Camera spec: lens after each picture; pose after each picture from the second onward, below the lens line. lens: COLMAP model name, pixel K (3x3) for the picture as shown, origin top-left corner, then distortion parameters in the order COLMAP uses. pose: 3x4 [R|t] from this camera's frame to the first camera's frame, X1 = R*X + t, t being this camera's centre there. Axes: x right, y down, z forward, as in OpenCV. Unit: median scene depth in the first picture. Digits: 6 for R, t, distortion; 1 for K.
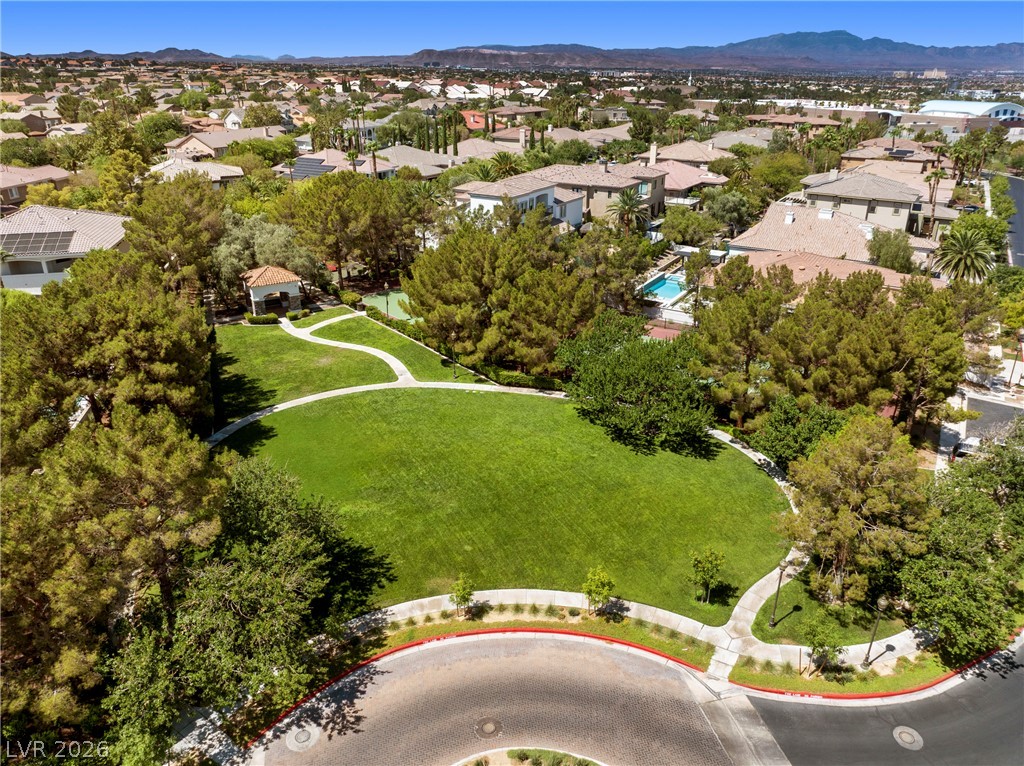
lens RADIAL K [[719.5, 0, 512.0], [0, 719.5, 383.0], [0, 0, 1]] dist [-0.051090, 0.027792]
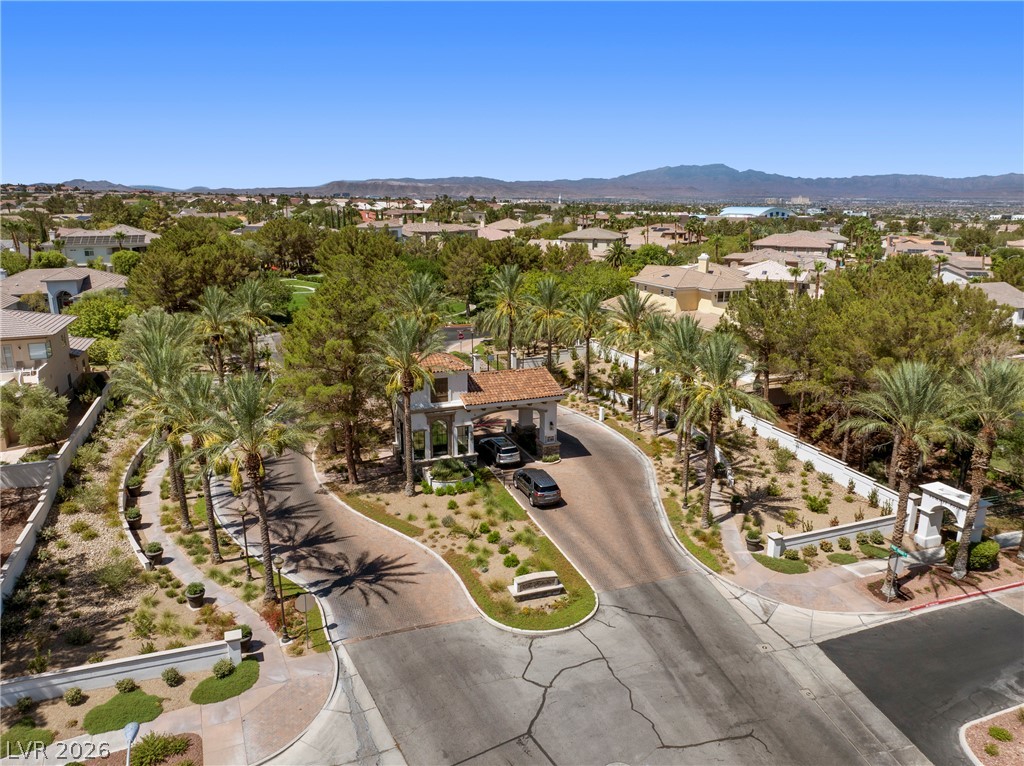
lens RADIAL K [[719.5, 0, 512.0], [0, 719.5, 383.0], [0, 0, 1]] dist [-0.051090, 0.027792]
pose [[0.992262, -0.032021, 0.119964, 0.132468], [0.051116, 0.985849, -0.159654, 0.512621], [-0.113154, 0.164551, 0.979857, -0.901897]]
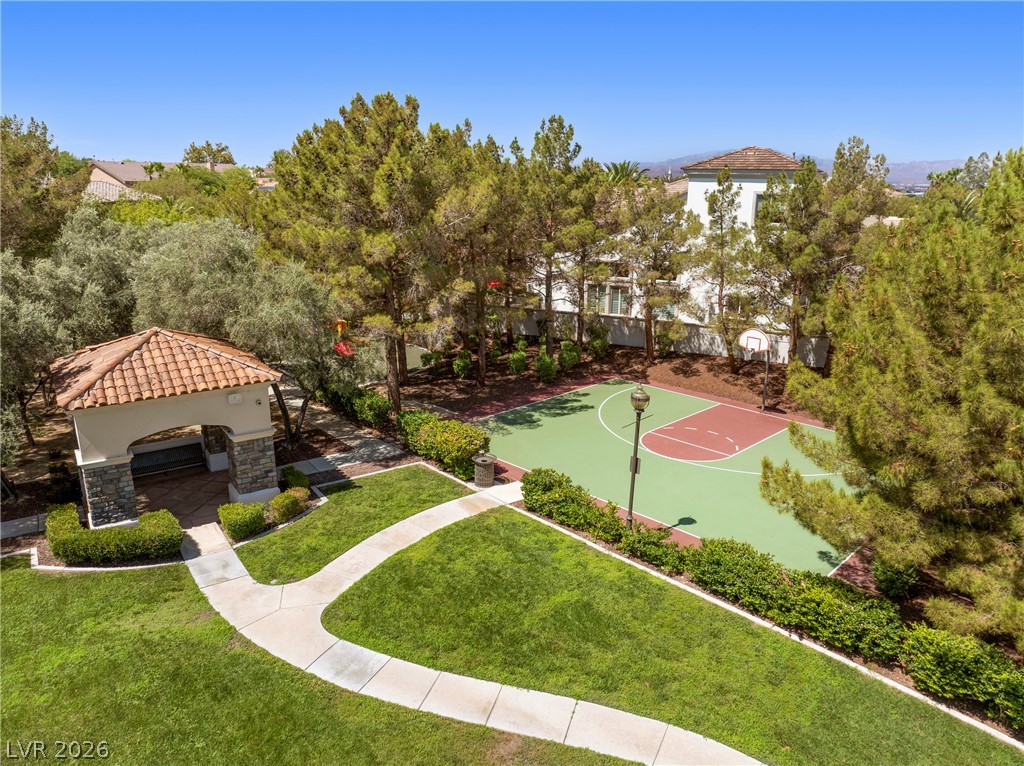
lens RADIAL K [[719.5, 0, 512.0], [0, 719.5, 383.0], [0, 0, 1]] dist [-0.051090, 0.027792]
pose [[0.997827, -0.014249, 0.064323, -0.219404], [0.022910, 0.990445, -0.135993, -0.101790], [-0.061771, 0.137171, 0.988619, 0.711713]]
